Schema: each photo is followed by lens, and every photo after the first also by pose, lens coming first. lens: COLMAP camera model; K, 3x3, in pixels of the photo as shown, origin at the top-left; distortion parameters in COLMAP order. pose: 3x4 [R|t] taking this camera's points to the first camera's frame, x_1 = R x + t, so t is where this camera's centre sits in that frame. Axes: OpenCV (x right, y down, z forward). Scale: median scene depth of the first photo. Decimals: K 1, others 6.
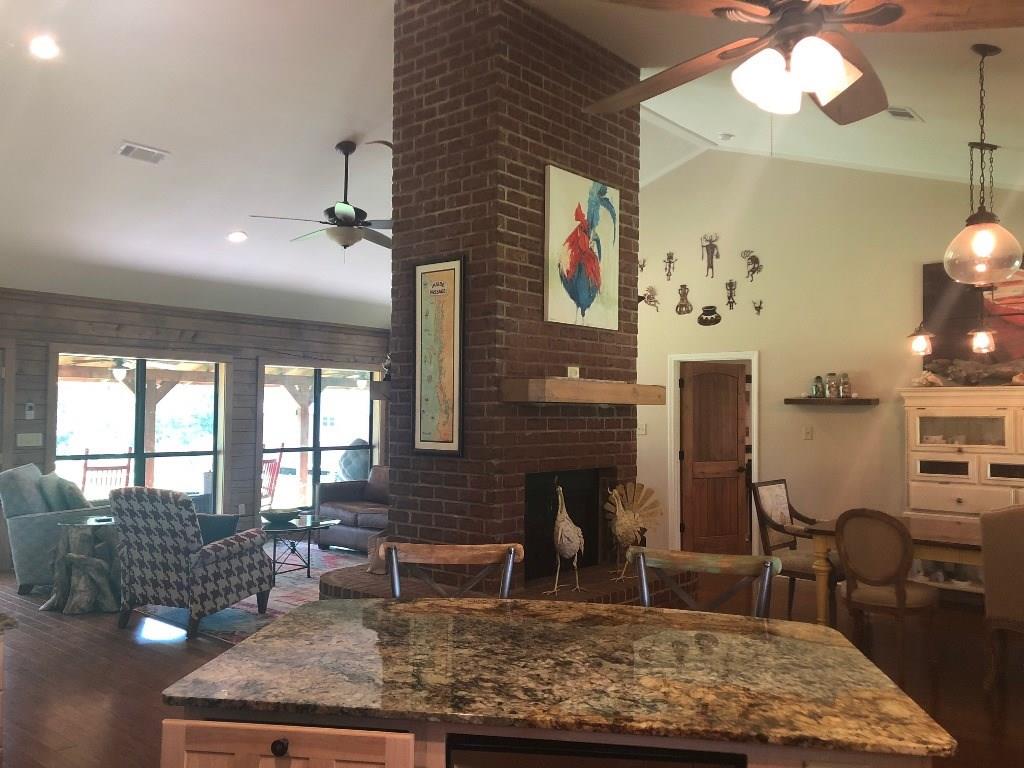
lens RADIAL K [[841.5, 0, 512.0], [0, 841.5, 384.0], [0, 0, 1]] dist [0.013230, 0.005797]
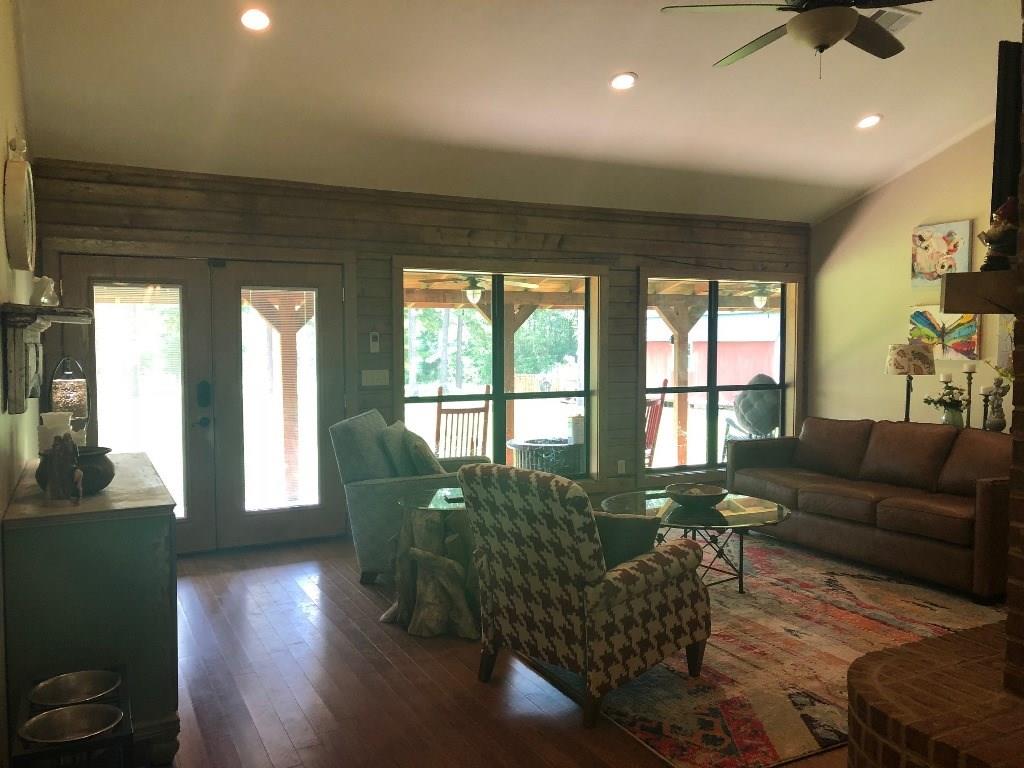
lens RADIAL K [[838.1, 0, 499.3], [0, 838.1, 384.9], [0, 0, 1]] dist [0.075476, -0.097426]
pose [[0.916831, 0.010090, -0.399148, -0.182974], [0.025034, 0.996261, 0.082687, 0.011896], [0.398490, -0.085802, 0.913150, 0.406672]]
